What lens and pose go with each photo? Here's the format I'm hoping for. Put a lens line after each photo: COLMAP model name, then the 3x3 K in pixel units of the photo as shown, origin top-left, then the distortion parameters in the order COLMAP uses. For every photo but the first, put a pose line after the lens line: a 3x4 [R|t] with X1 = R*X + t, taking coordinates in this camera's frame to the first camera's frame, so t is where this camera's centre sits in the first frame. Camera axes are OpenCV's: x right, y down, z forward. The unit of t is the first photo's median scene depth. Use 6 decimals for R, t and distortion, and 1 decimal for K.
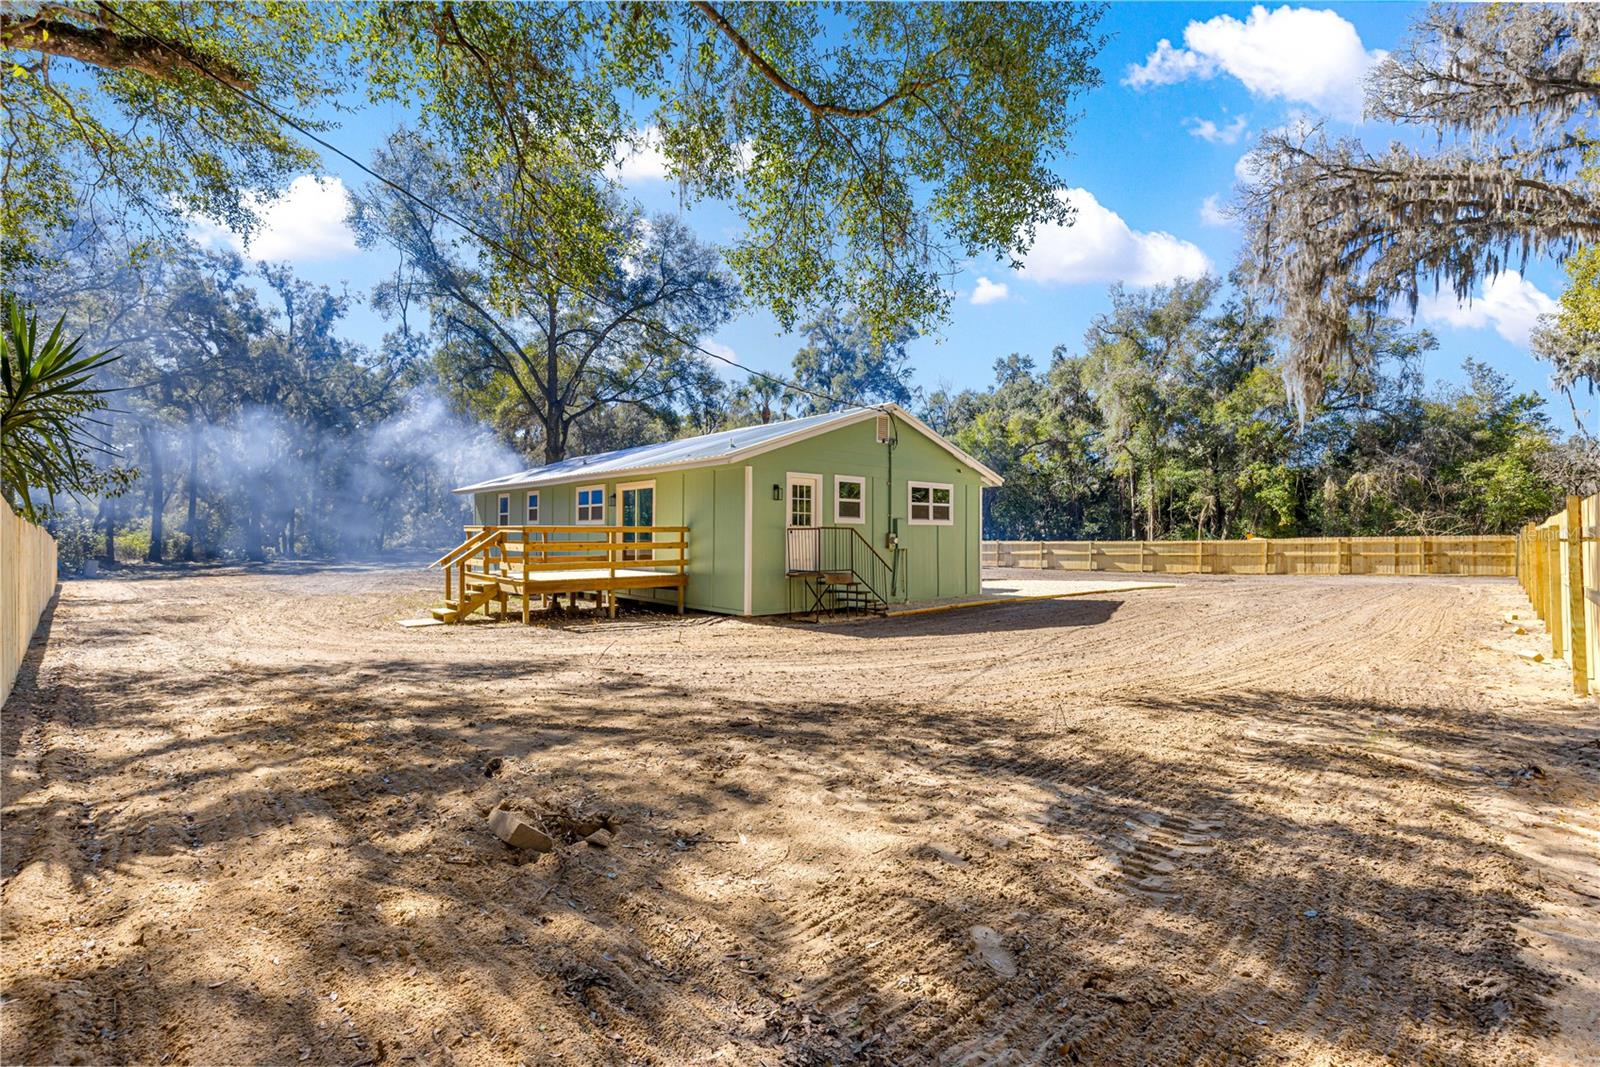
lens RADIAL K [[739.1, 0, 798.9], [0, 739.1, 540.3], [0, 0, 1]] dist [-0.003048, -0.000403]
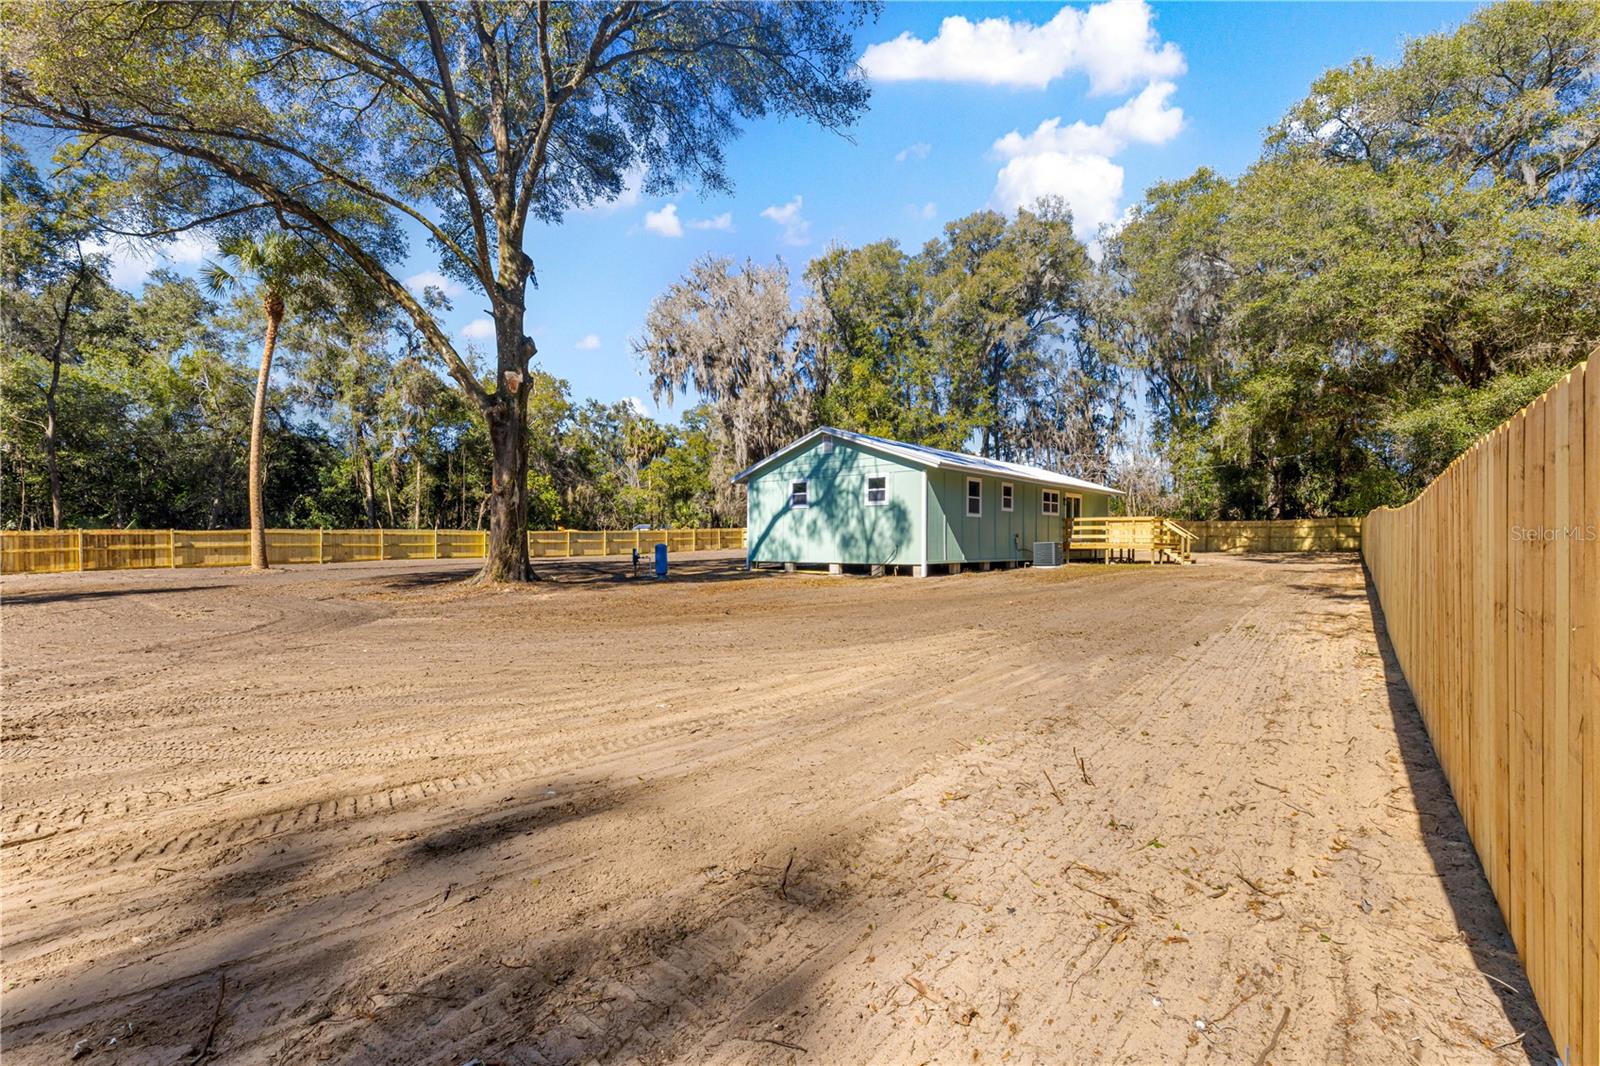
lens RADIAL K [[739.1, 0, 801.0], [0, 739.1, 536.3], [0, 0, 1]] dist [-0.003048, -0.000403]
pose [[-0.145060, 0.001118, 0.989422, -0.877637], [-0.000573, 0.999999, -0.001214, 0.012439], [-0.989423, -0.000743, -0.145060, 0.887394]]
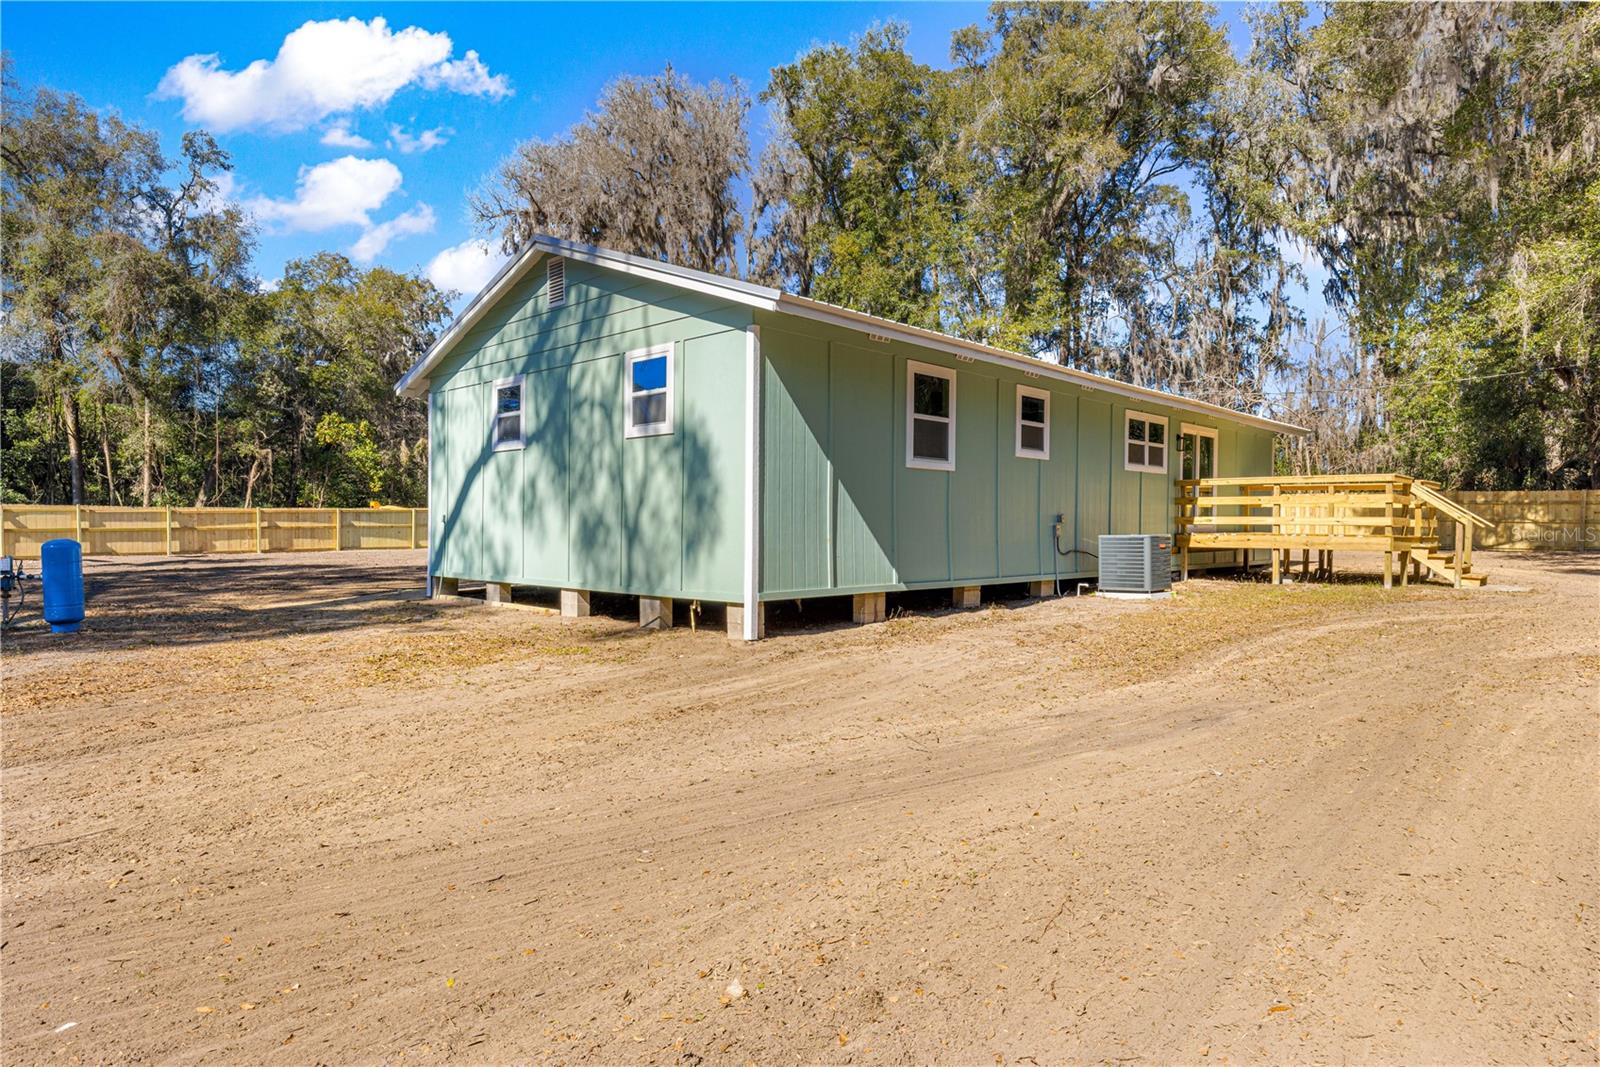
lens RADIAL K [[939.1, 0, 800.8], [0, 939.1, 532.5], [0, 0, 1]] dist [-0.008685, -0.000466]
pose [[-0.094584, -0.016169, 0.995386, -0.565154], [-0.002718, 0.999869, 0.015983, 0.010797], [-0.995513, -0.001194, -0.094616, 0.715319]]
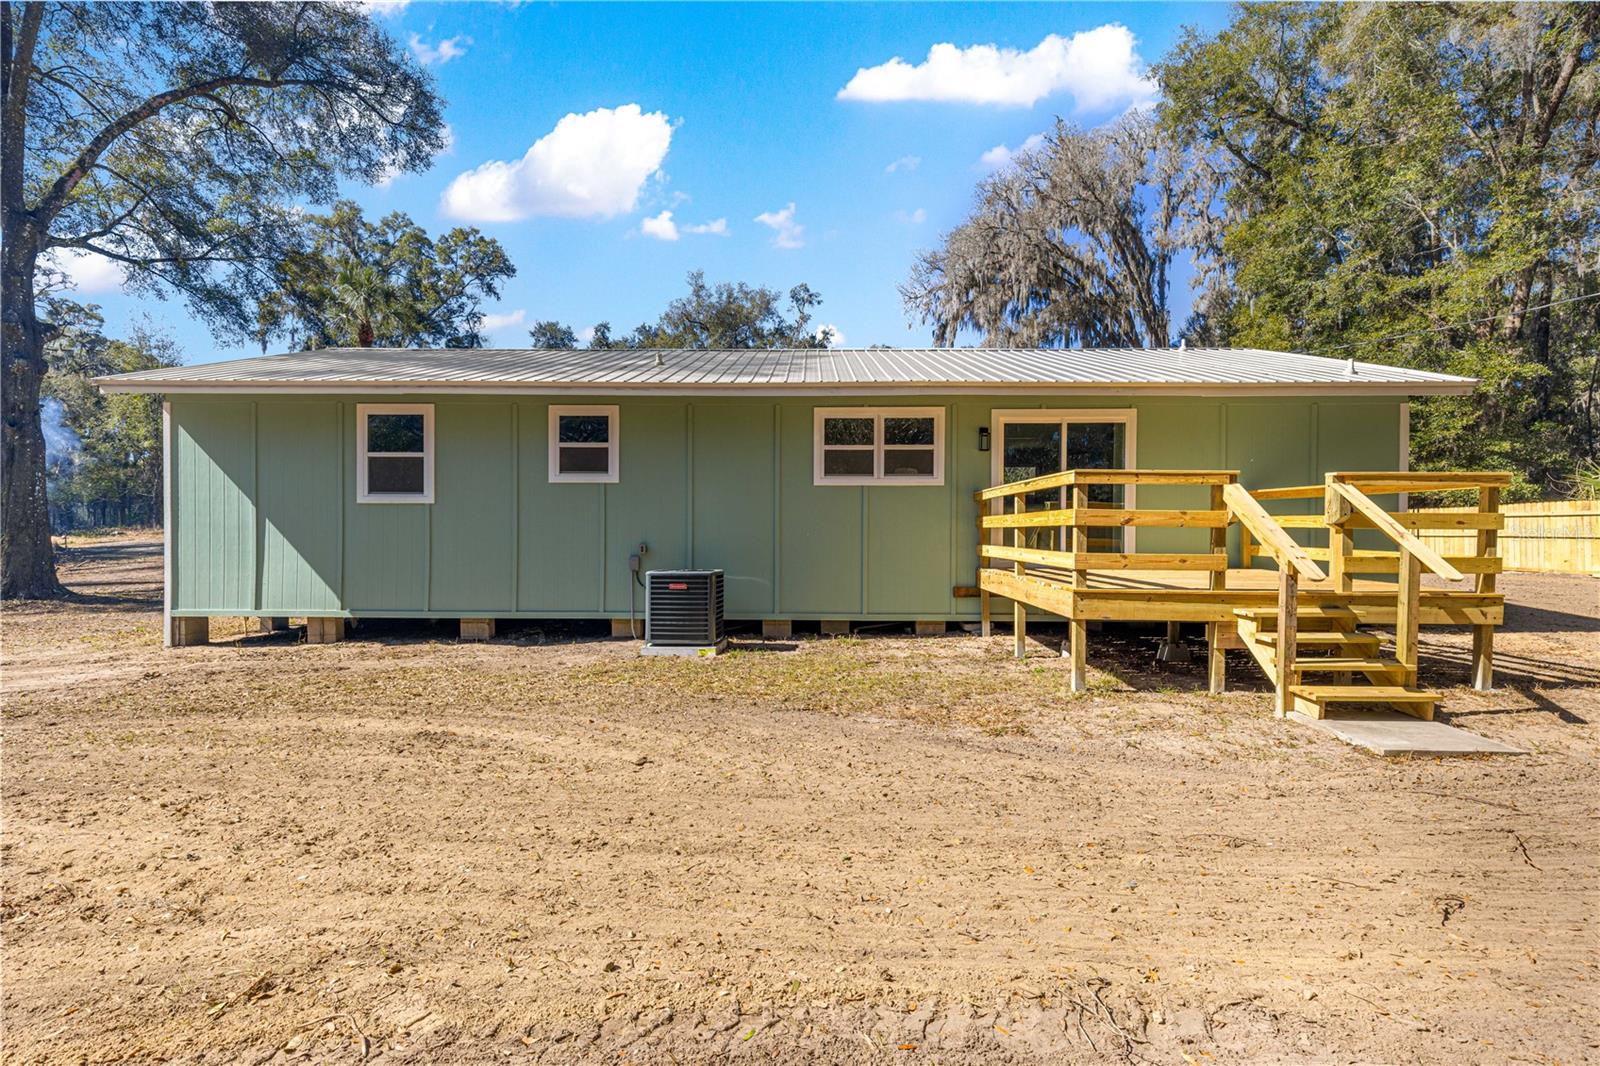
lens RADIAL K [[739.1, 0, 800.6], [0, 739.1, 530.3], [0, 0, 1]] dist [-0.003048, -0.000403]
pose [[0.665360, -0.001983, 0.746520, -0.354192], [0.004369, 0.999990, -0.001238, 0.004916], [-0.746509, 0.004085, 0.665362, 0.364162]]
